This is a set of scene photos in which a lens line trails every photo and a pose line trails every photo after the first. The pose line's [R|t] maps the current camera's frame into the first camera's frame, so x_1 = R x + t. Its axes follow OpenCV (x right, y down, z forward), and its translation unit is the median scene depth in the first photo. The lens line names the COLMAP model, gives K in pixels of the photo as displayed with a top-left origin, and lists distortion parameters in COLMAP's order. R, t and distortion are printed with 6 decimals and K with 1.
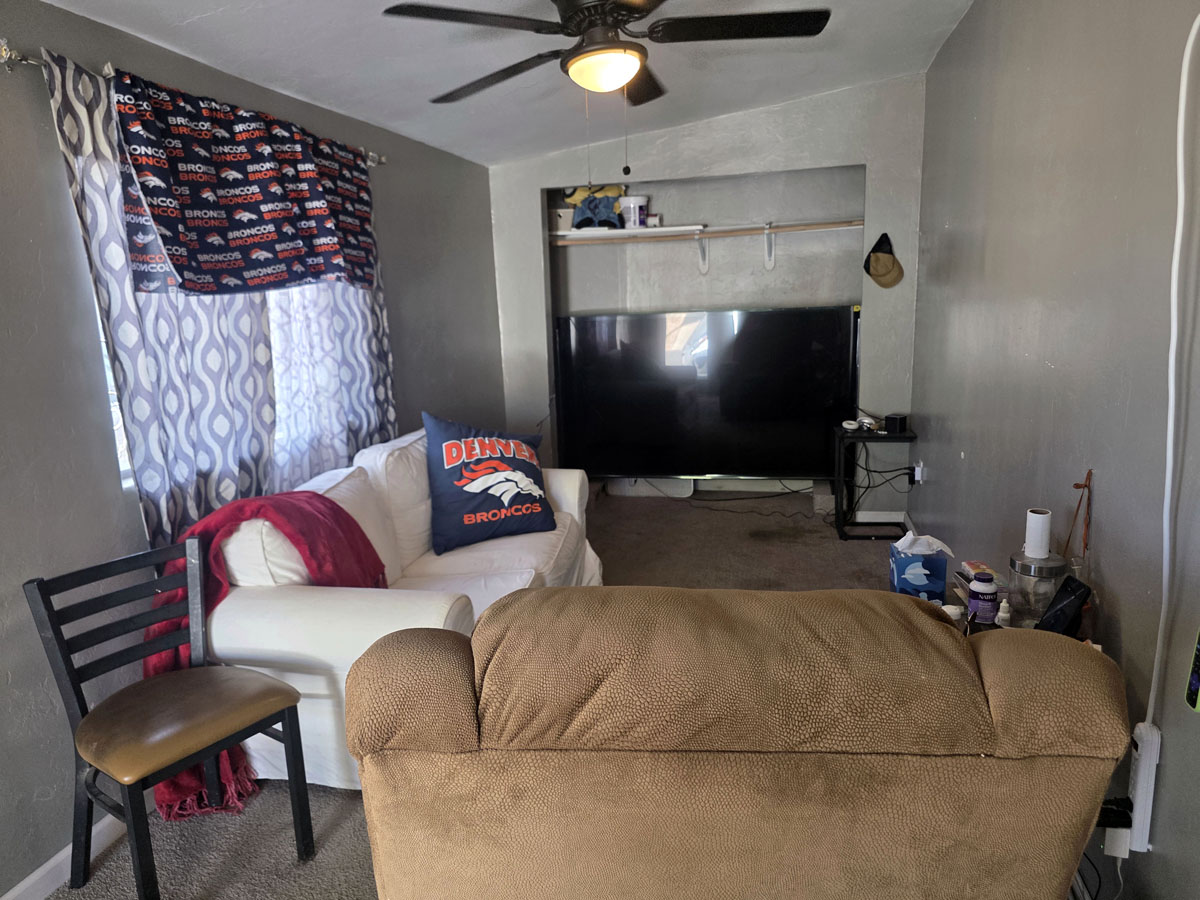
lens RADIAL K [[828.2, 0, 568.5], [0, 828.2, 441.7], [0, 0, 1]] dist [0.055657, -0.052138]
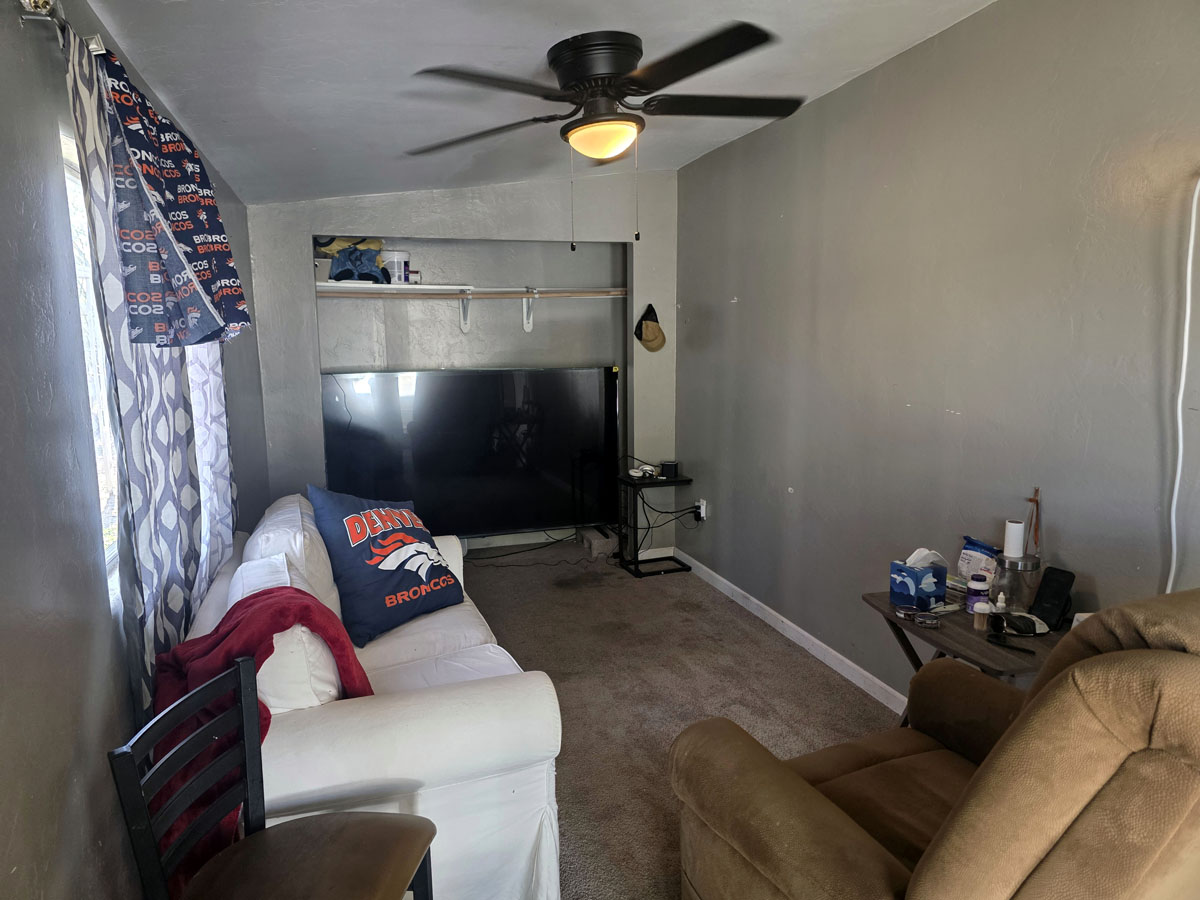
lens RADIAL K [[828.2, 0, 608.3], [0, 828.2, 450.5], [0, 0, 1]] dist [0.055657, -0.052138]
pose [[0.853798, -0.044968, 0.518658, -0.359333], [0.075566, 0.996416, -0.038005, -0.014752], [-0.515090, 0.071641, 0.854137, 0.102956]]
